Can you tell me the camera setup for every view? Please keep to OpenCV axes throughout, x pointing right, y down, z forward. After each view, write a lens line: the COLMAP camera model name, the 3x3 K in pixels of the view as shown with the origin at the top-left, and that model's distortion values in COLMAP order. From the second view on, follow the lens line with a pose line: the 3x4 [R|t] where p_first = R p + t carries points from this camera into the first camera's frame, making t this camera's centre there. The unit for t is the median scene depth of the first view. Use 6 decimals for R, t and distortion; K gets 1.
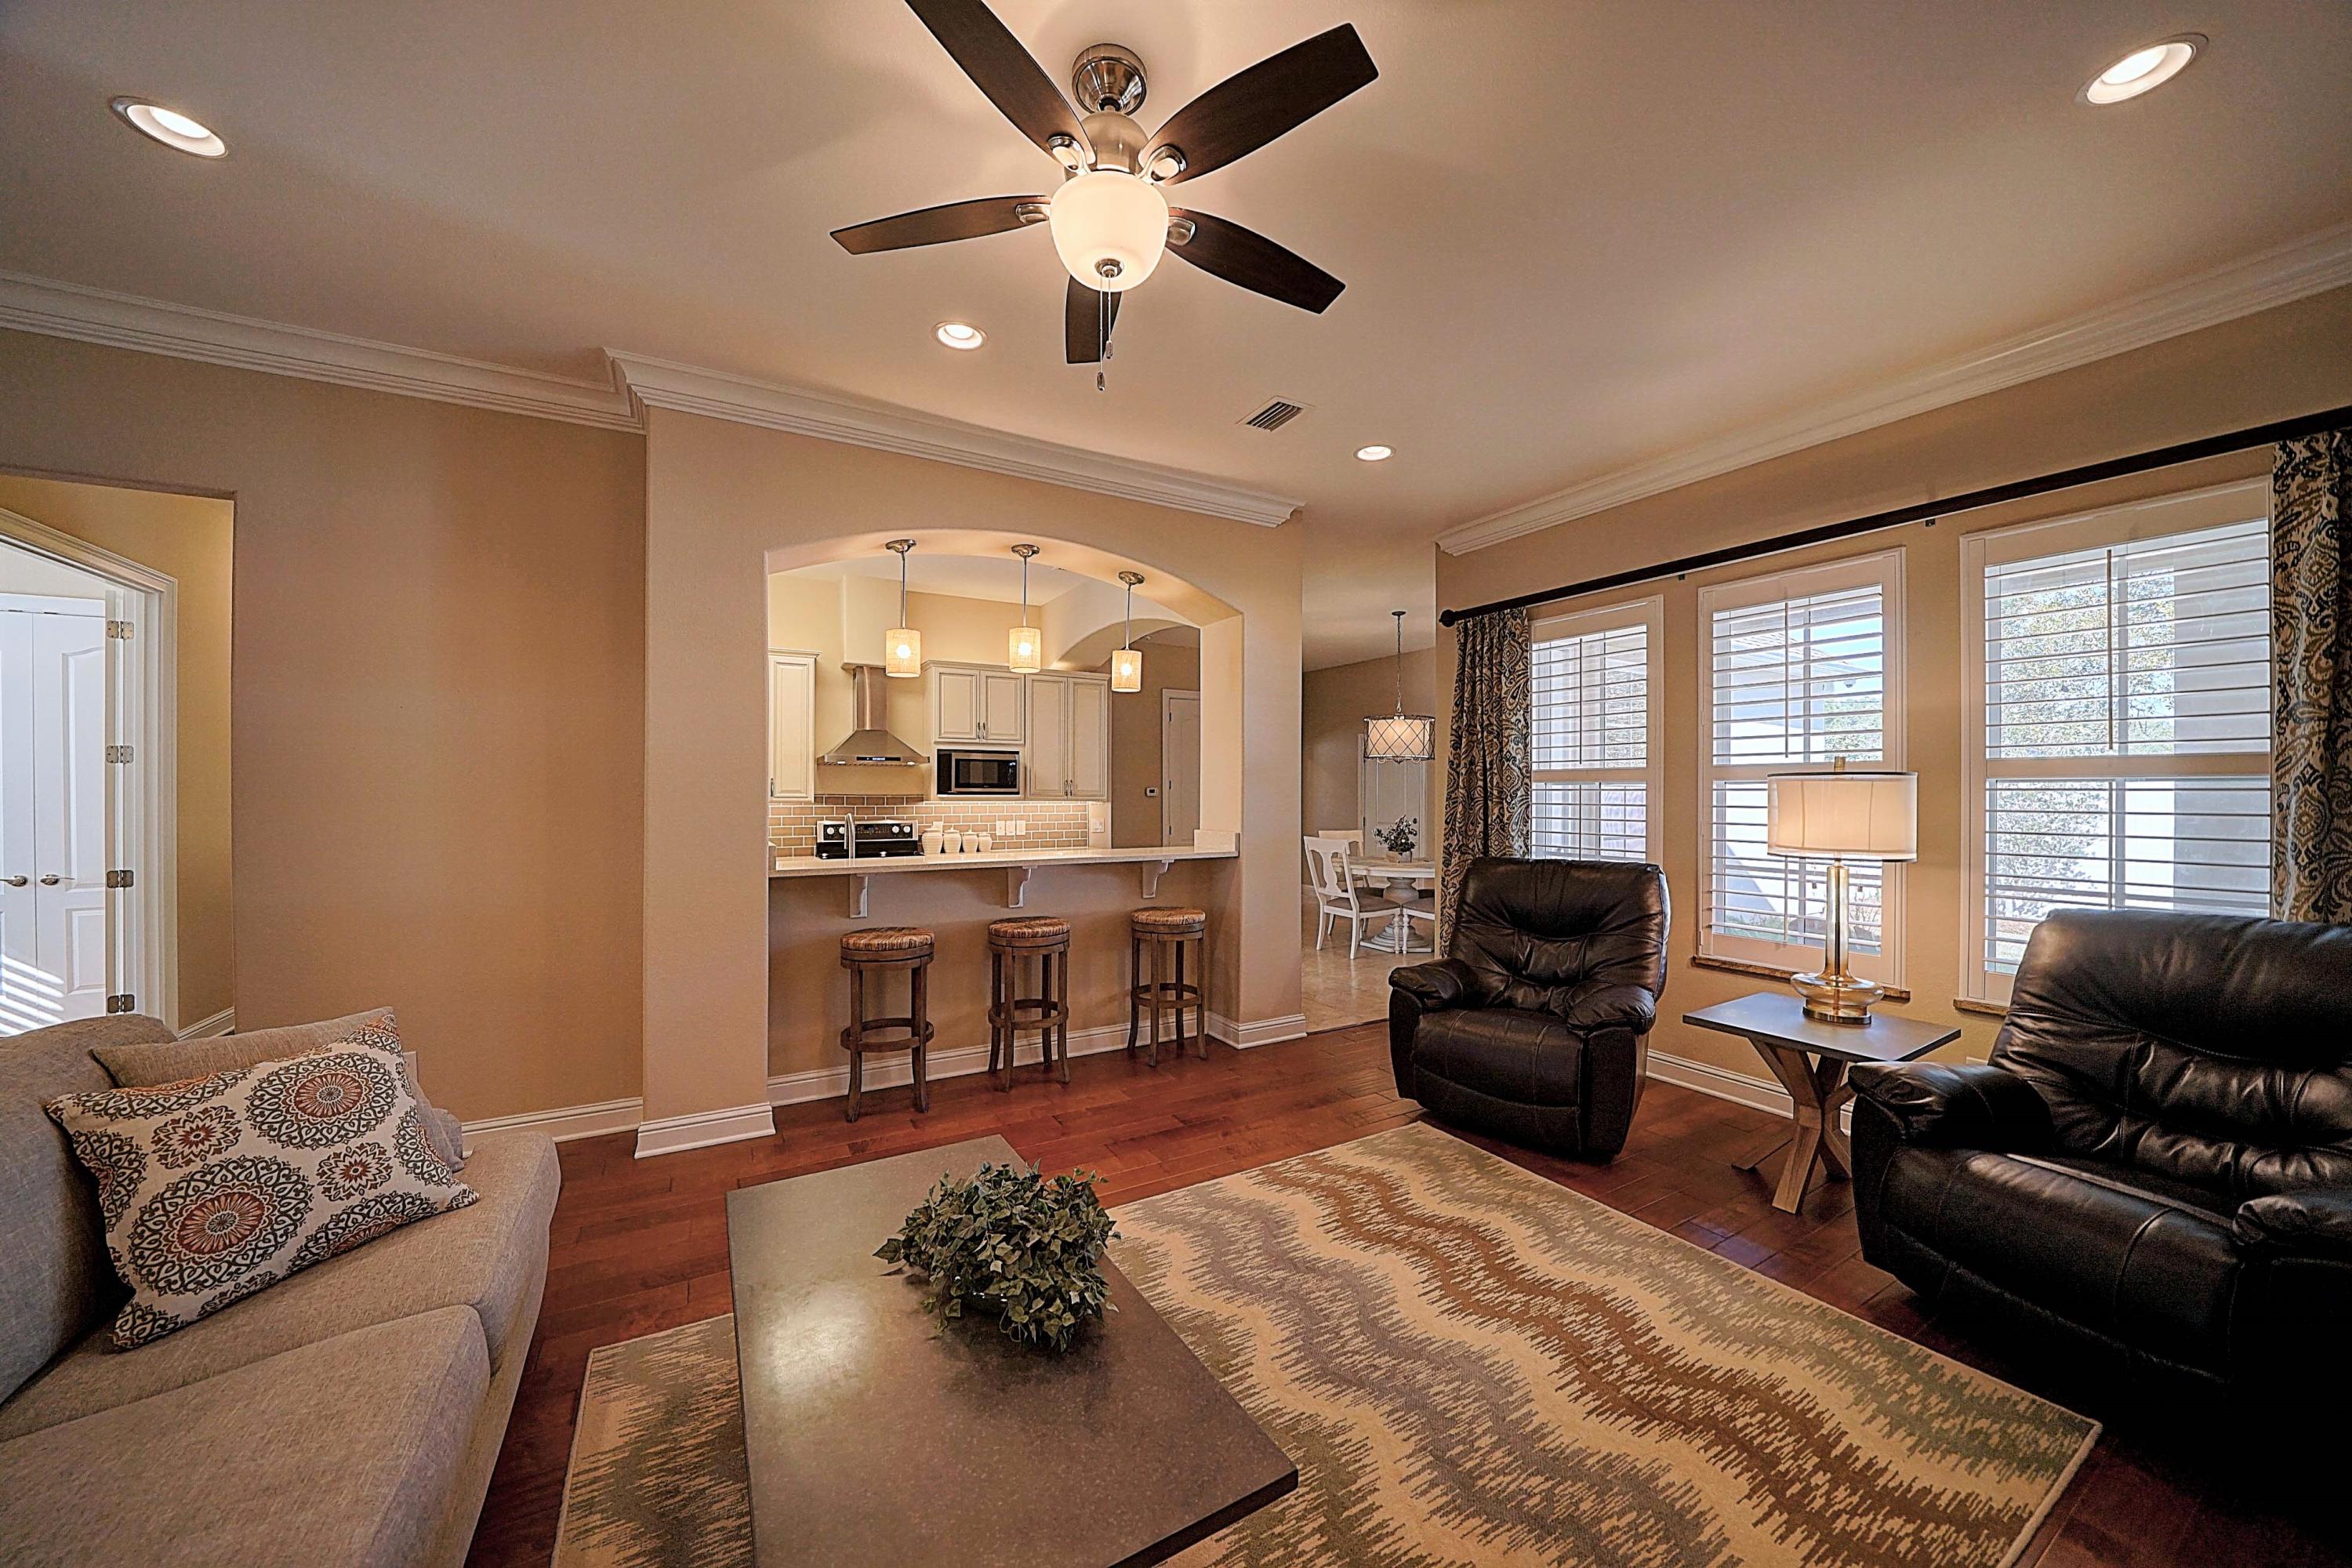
lens RADIAL K [[833.4, 0, 1196.4], [0, 833.4, 789.9], [0, 0, 1]] dist [-0.010962, 0.000053]
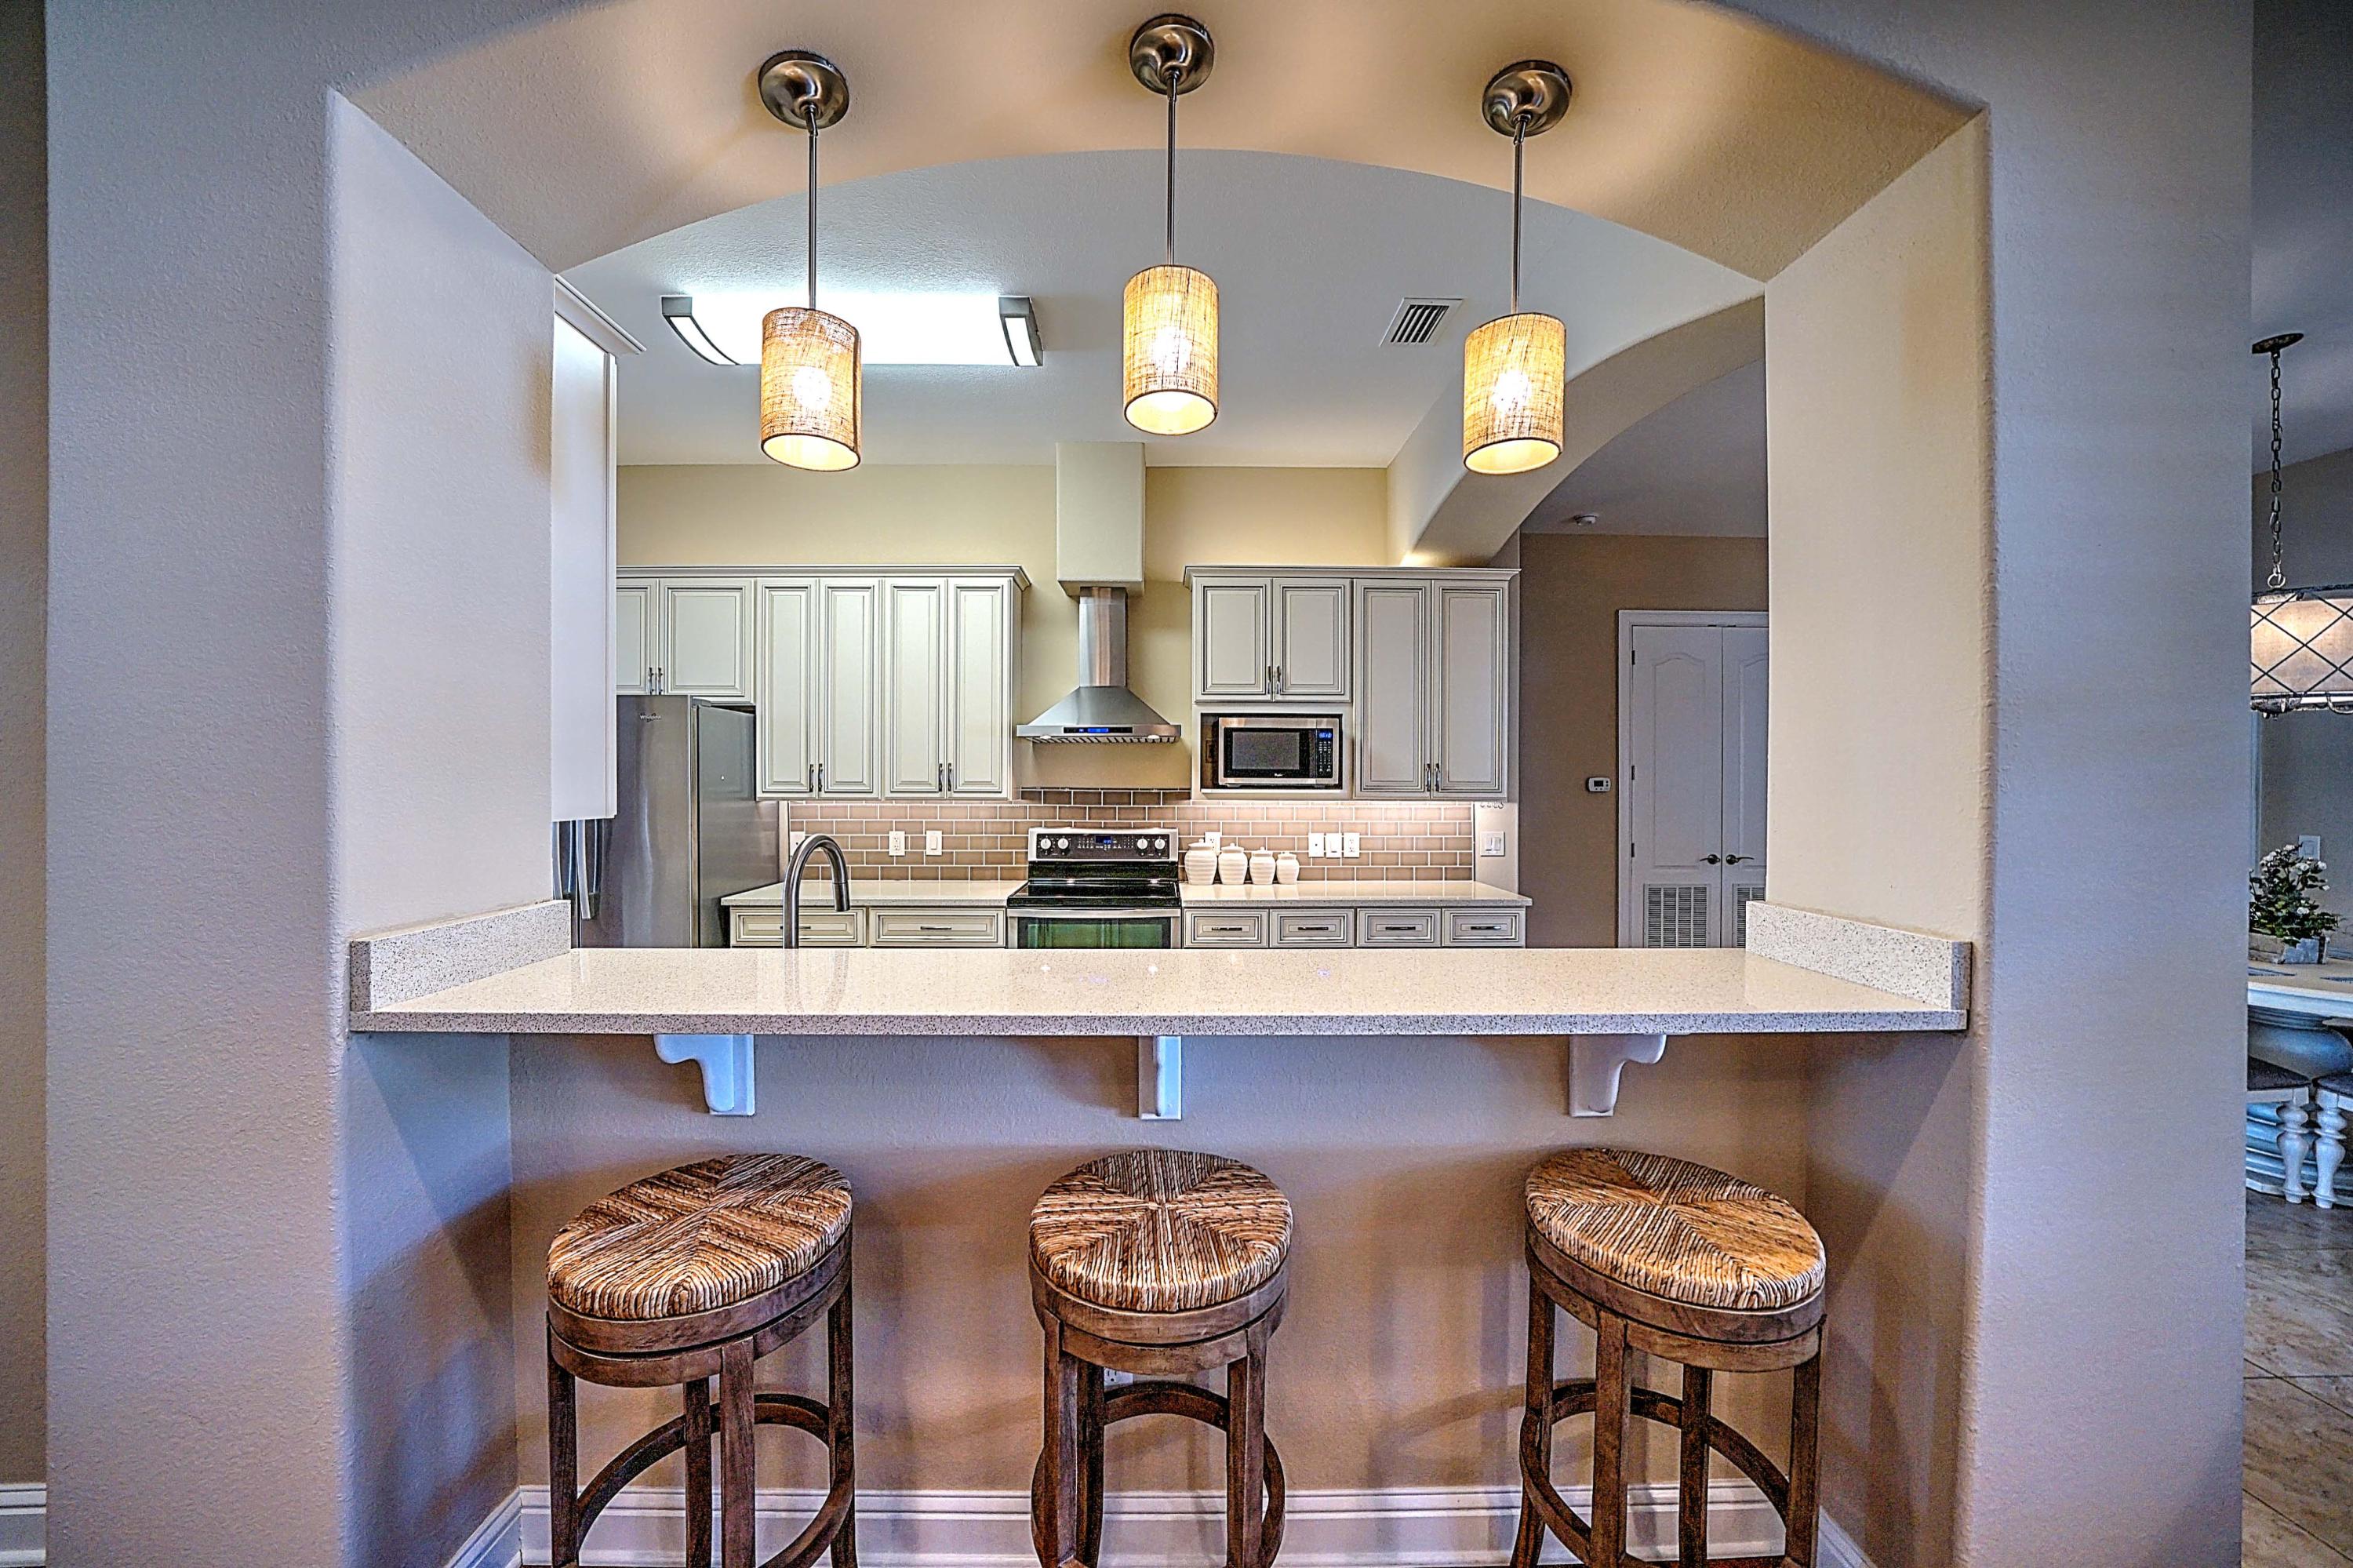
lens RADIAL K [[816.9, 0, 1177.3], [0, 816.9, 793.6], [0, 0, 1]] dist [-0.015064, -0.000094]
pose [[0.864833, 0.007548, -0.502003, -0.028551], [-0.000521, 0.999900, 0.014138, 0.000935], [0.502060, -0.011965, 0.864750, 0.480608]]
